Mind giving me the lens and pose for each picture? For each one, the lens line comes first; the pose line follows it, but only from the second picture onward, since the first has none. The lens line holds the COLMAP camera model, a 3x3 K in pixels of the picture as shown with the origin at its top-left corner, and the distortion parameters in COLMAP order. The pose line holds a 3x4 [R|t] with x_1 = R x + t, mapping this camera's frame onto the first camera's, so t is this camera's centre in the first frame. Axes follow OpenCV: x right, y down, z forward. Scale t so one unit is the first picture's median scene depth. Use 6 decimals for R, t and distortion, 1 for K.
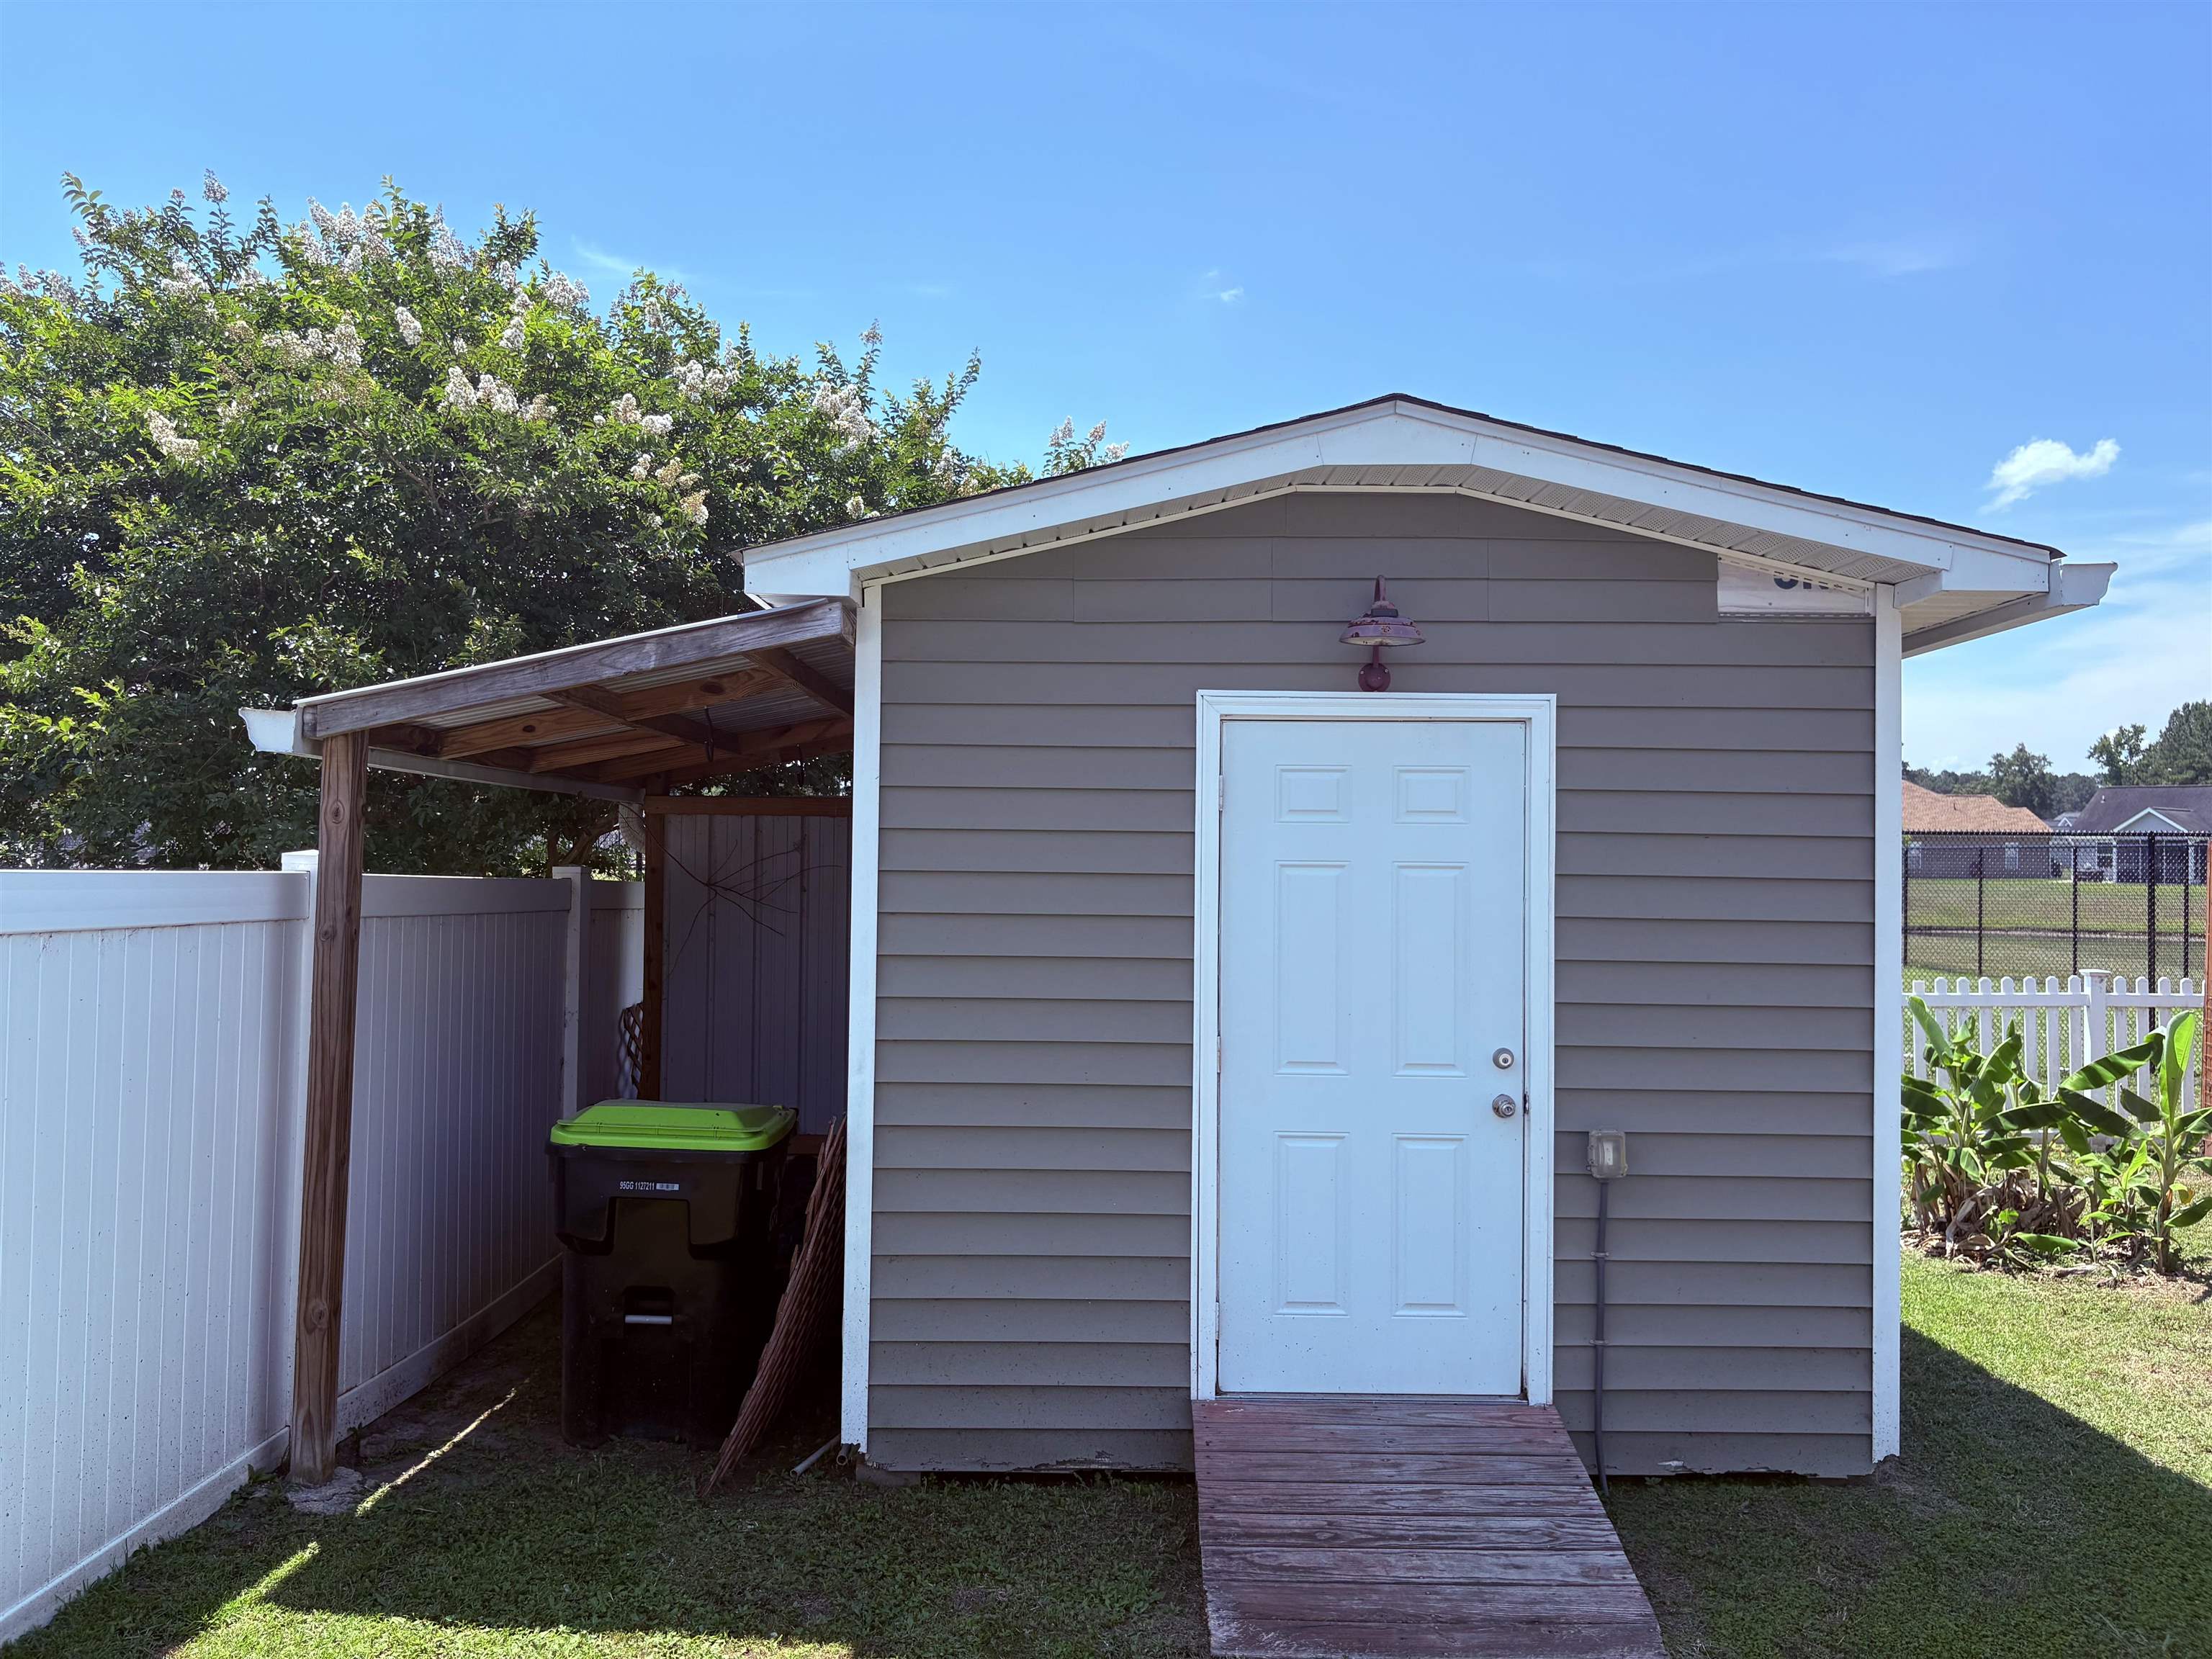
lens RADIAL K [[1709.5, 0, 1110.4], [0, 1709.5, 820.6], [0, 0, 1]] dist [0.009104, -0.005611]
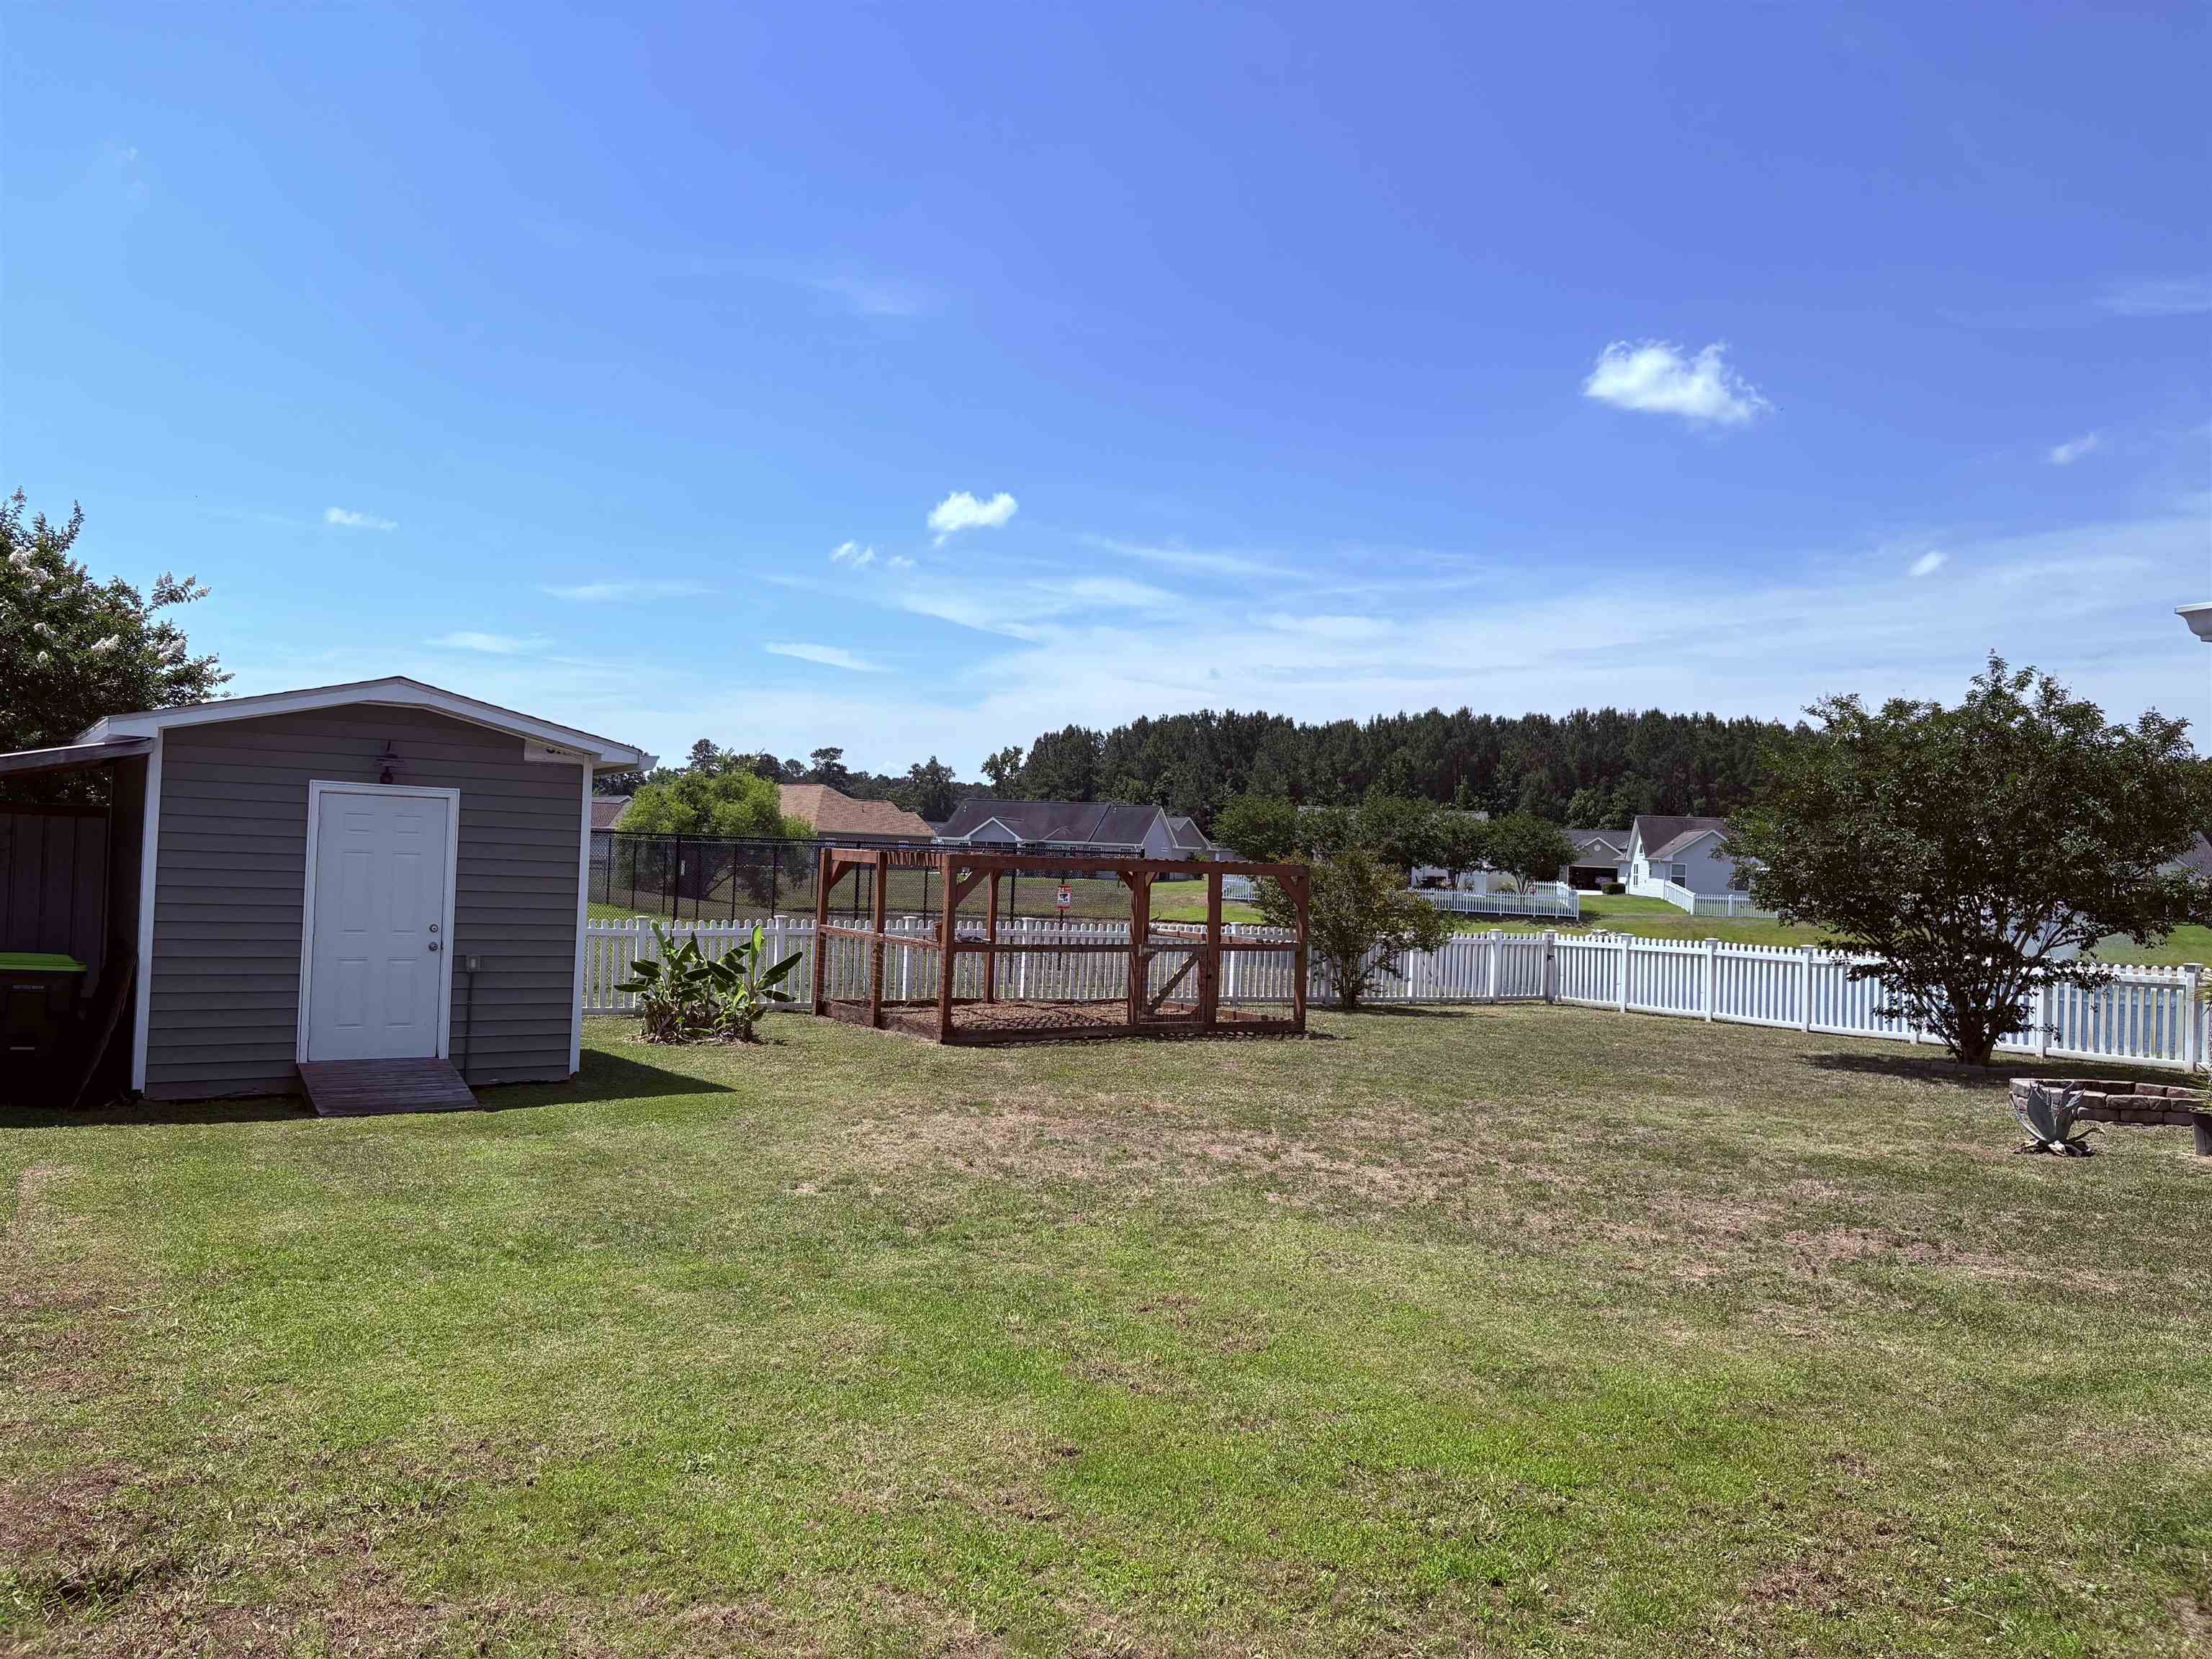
lens RADIAL K [[1709.5, 0, 1106.0], [0, 1709.5, 828.6], [0, 0, 1]] dist [0.009104, -0.005611]
pose [[0.836429, 0.032295, 0.547123, -0.211340], [-0.039406, 0.999222, 0.001262, -0.033730], [-0.546657, -0.022616, 0.837051, -1.066213]]
